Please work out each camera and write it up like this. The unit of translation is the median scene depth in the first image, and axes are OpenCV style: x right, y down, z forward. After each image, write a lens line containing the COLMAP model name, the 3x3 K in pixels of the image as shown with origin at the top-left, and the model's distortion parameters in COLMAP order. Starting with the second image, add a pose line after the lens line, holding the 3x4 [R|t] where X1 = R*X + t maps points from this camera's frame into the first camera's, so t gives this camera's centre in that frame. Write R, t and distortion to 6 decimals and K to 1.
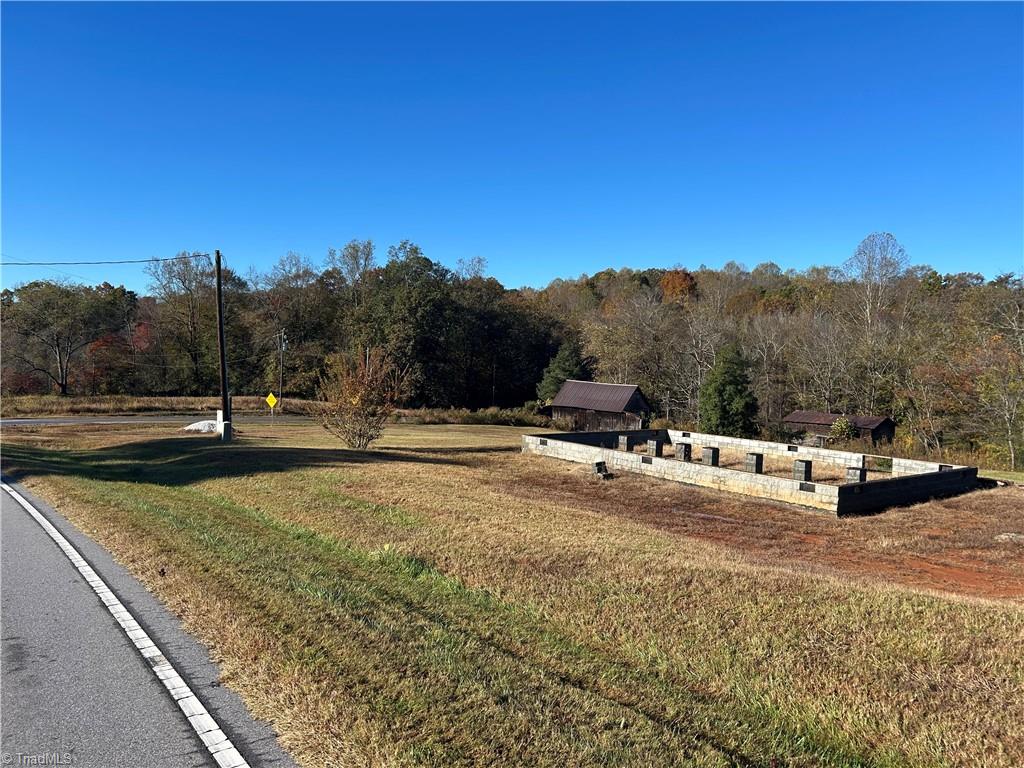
lens RADIAL K [[756.6, 0, 512.0], [0, 756.6, 384.0], [0, 0, 1]] dist [0.002415, -0.004893]
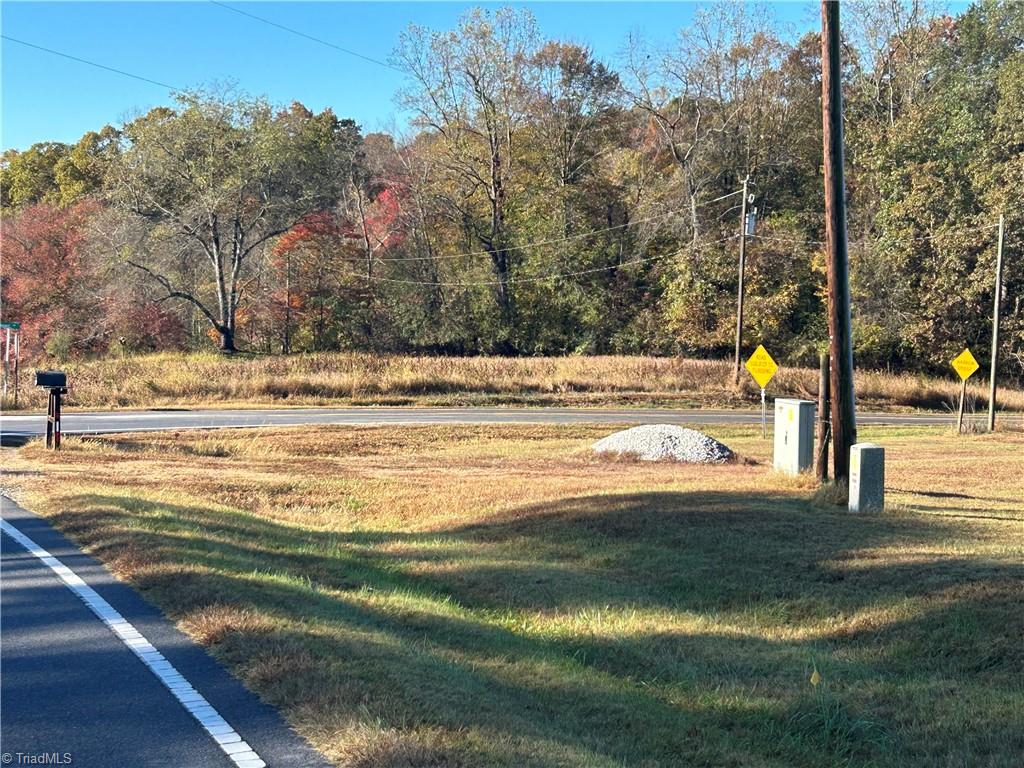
lens RADIAL K [[1770.2, 0, 512.0], [0, 1770.2, 384.0], [0, 0, 1]] dist [0.257413, -1.070284]
pose [[0.933989, 0.006632, -0.357240, -0.064265], [0.004601, 0.999522, 0.030585, 0.001875], [0.357272, -0.030210, 0.933512, 0.085442]]
